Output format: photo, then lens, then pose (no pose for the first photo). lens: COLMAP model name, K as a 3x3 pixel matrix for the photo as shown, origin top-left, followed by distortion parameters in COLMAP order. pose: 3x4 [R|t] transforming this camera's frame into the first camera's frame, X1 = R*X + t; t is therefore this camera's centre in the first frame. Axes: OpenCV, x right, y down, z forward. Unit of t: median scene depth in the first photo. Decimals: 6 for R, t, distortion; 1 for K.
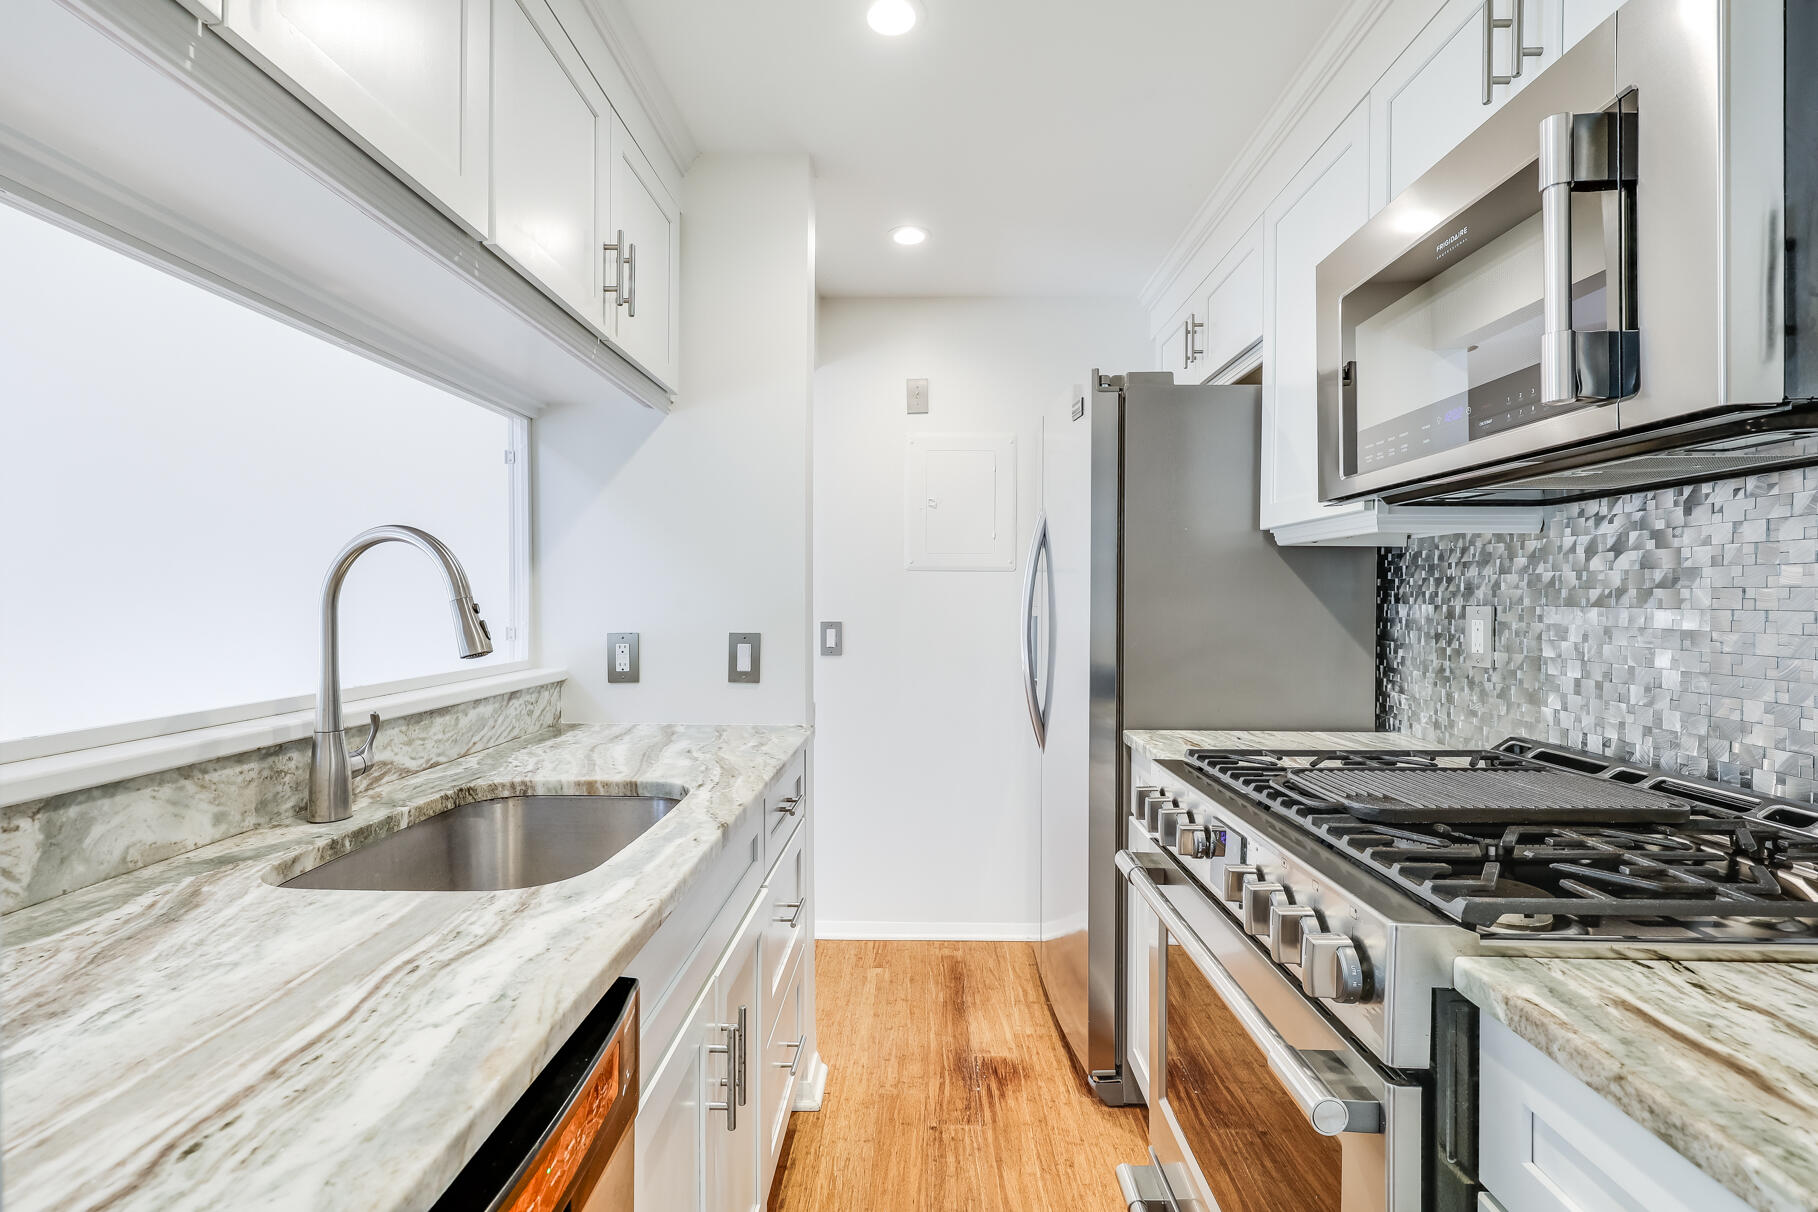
lens RADIAL K [[825.1, 0, 909.0], [0, 825.1, 606.0], [0, 0, 1]] dist [-0.000127, 0.000110]
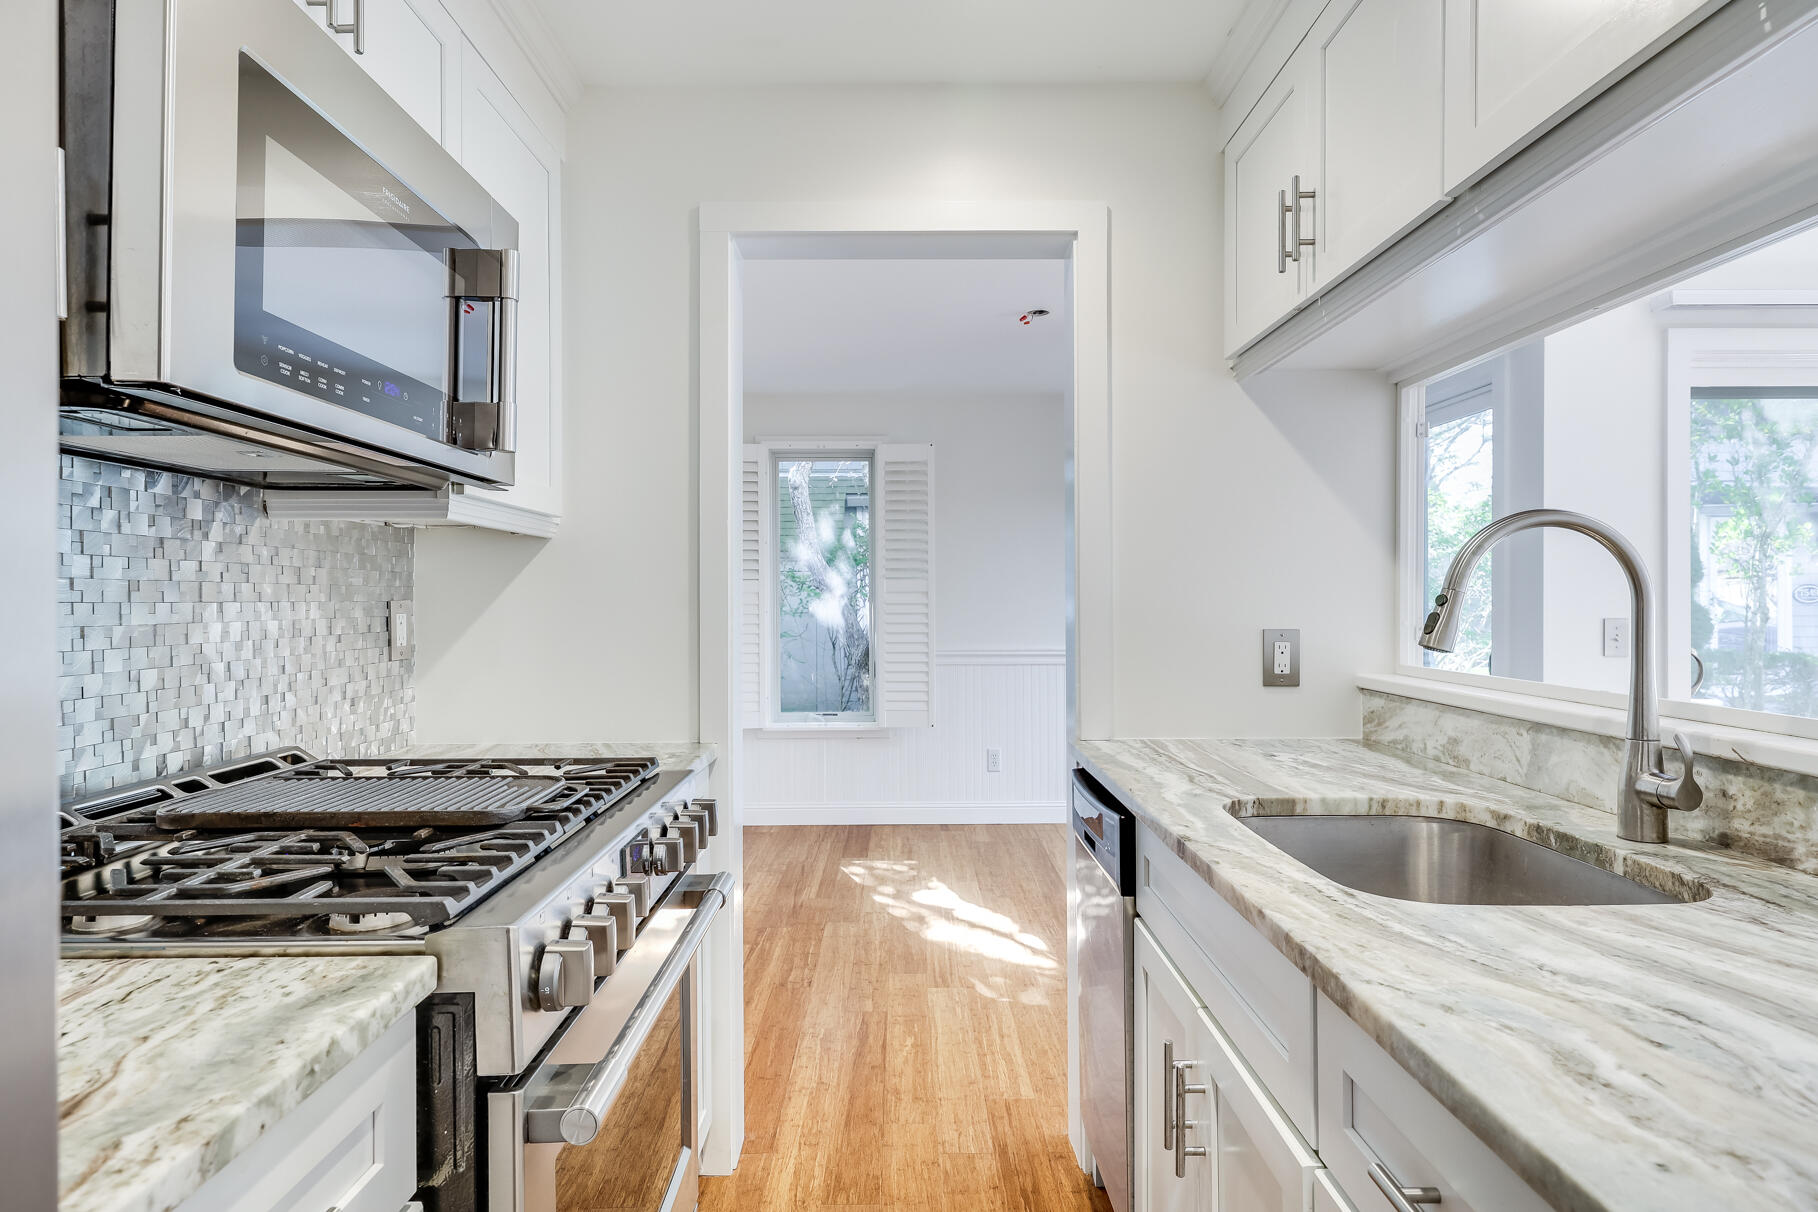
lens RADIAL K [[992.0, 0, 909.0], [0, 992.0, 606.0], [0, 0, 1]] dist [0.001472, 0.001036]
pose [[-0.999752, 0.000613, -0.022281, 0.114223], [0.000223, 0.999847, 0.017502, -0.010661], [0.022289, 0.017492, -0.999599, 2.217881]]
